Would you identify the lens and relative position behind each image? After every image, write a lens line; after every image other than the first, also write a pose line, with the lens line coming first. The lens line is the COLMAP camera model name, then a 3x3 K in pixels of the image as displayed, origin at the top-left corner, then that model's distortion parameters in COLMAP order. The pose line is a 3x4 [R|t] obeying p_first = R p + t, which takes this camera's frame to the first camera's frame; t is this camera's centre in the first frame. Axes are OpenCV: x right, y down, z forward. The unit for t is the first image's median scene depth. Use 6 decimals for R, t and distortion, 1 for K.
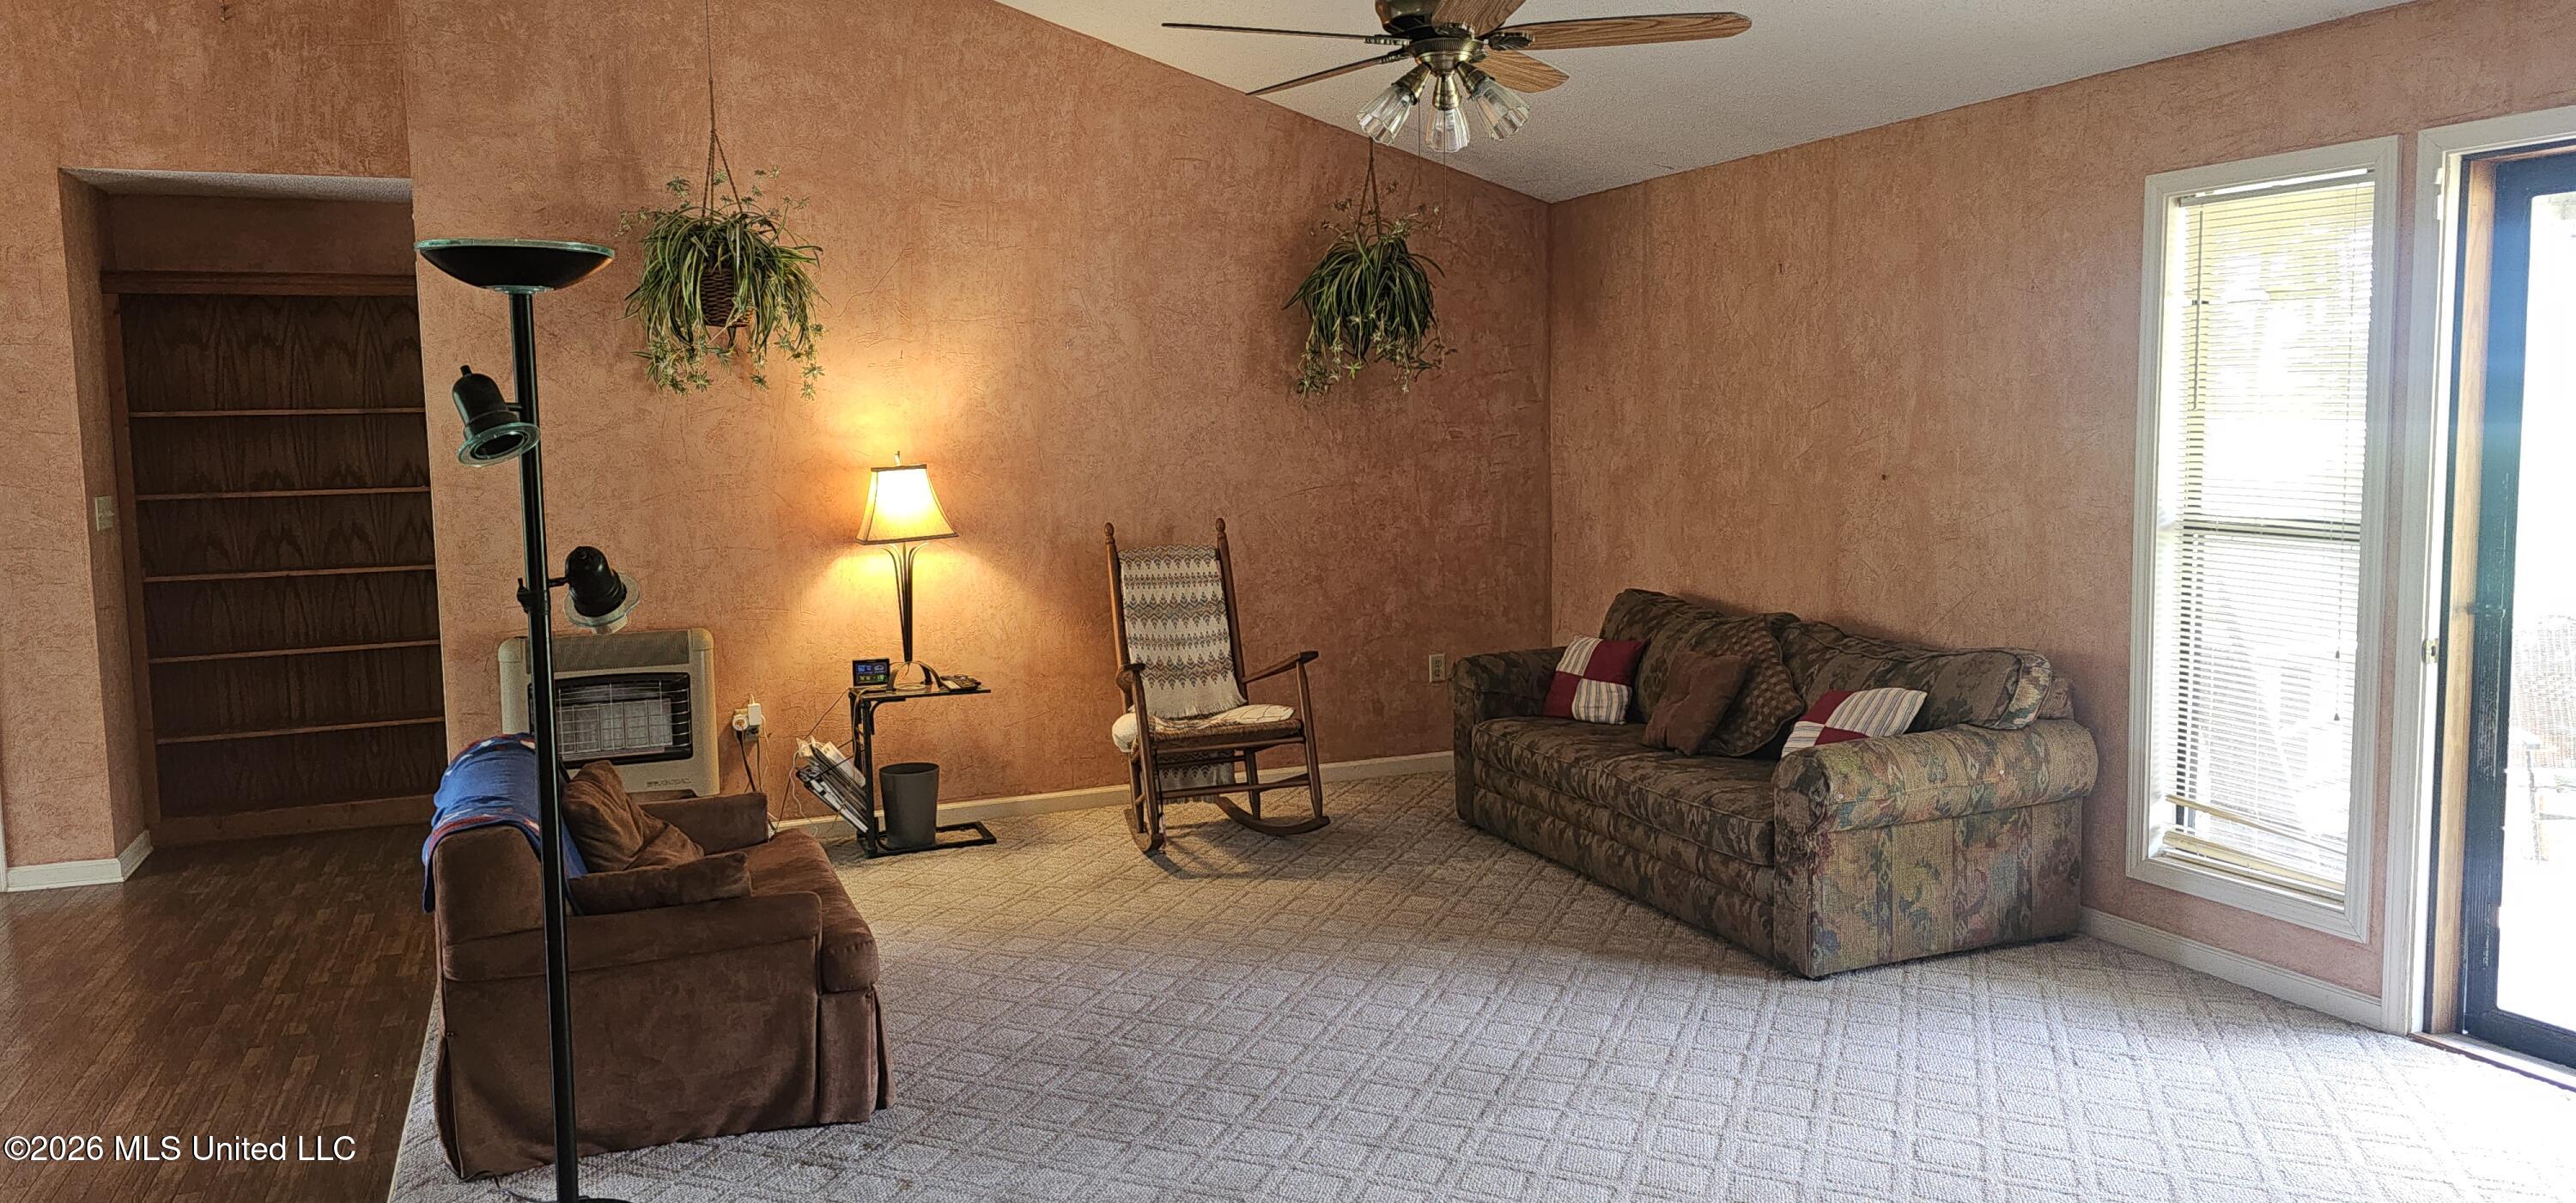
lens RADIAL K [[1728.4, 0, 1283.9], [0, 1728.4, 578.8], [0, 0, 1]] dist [0.069724, -0.066302]
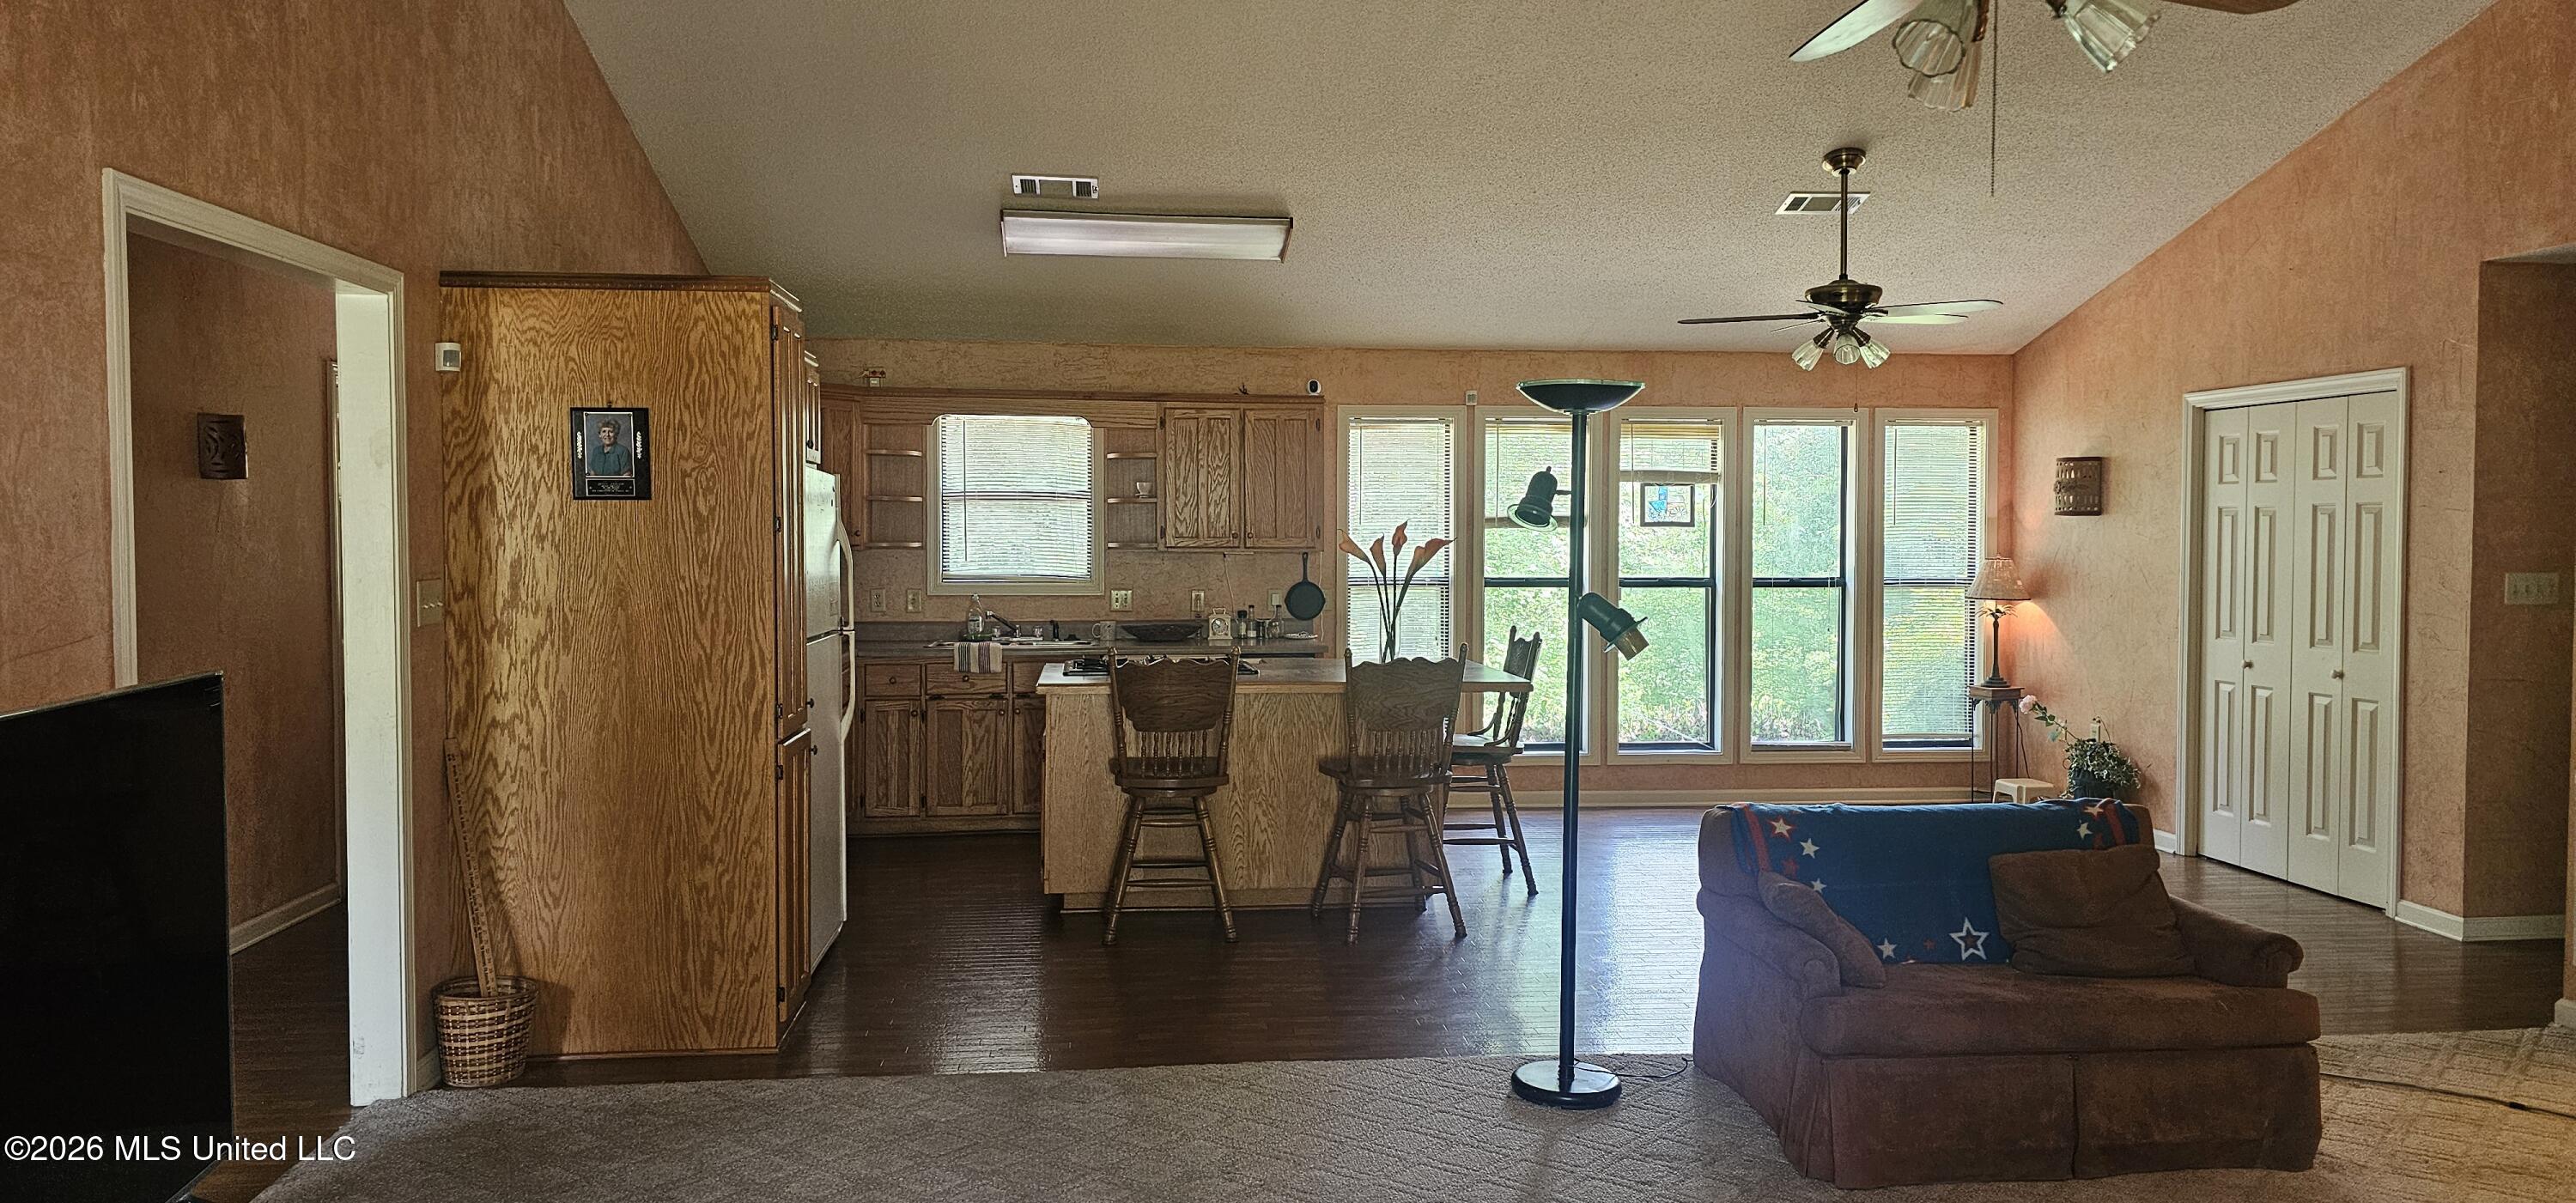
lens RADIAL K [[1728.4, 0, 1281.4], [0, 1728.4, 584.0], [0, 0, 1]] dist [0.069724, -0.066302]
pose [[-0.276373, 0.051091, -0.959691, 0.527905], [-0.085350, 0.993335, 0.077461, -0.059424], [0.957253, 0.103318, -0.270171, 0.604856]]
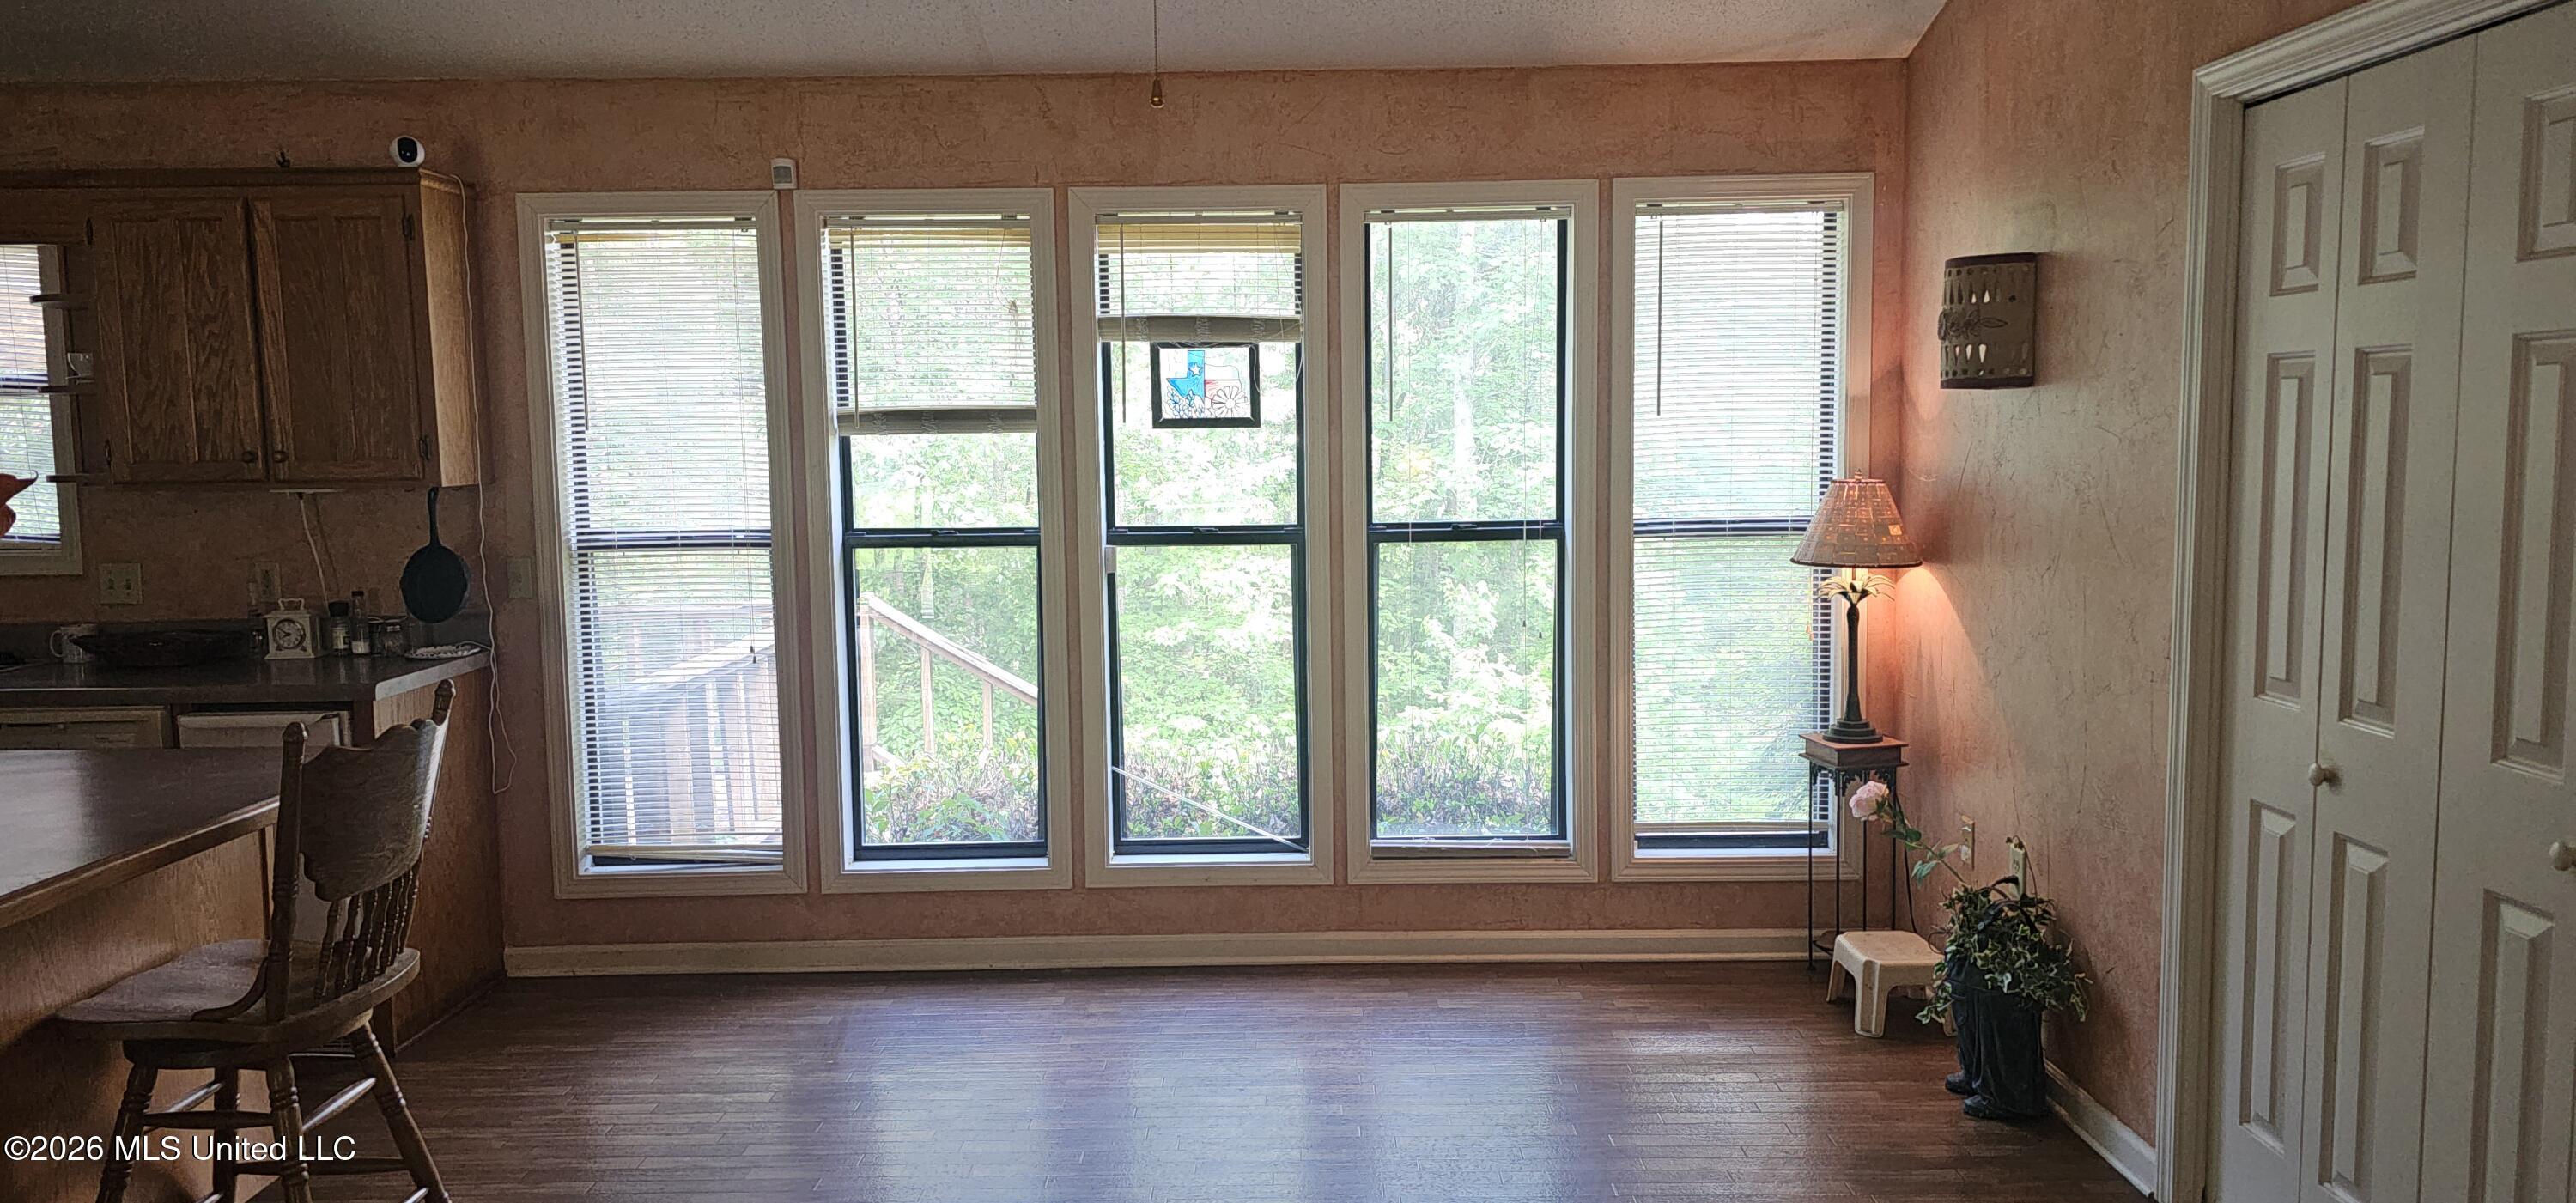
lens RADIAL K [[1728.4, 0, 1274.3], [0, 1728.4, 597.5], [0, 0, 1]] dist [0.069724, -0.066302]
pose [[-0.378110, 0.117578, -0.918264, -0.339977], [-0.063027, 0.986331, 0.152245, -0.065122], [0.923613, 0.115441, -0.365531, 0.841934]]
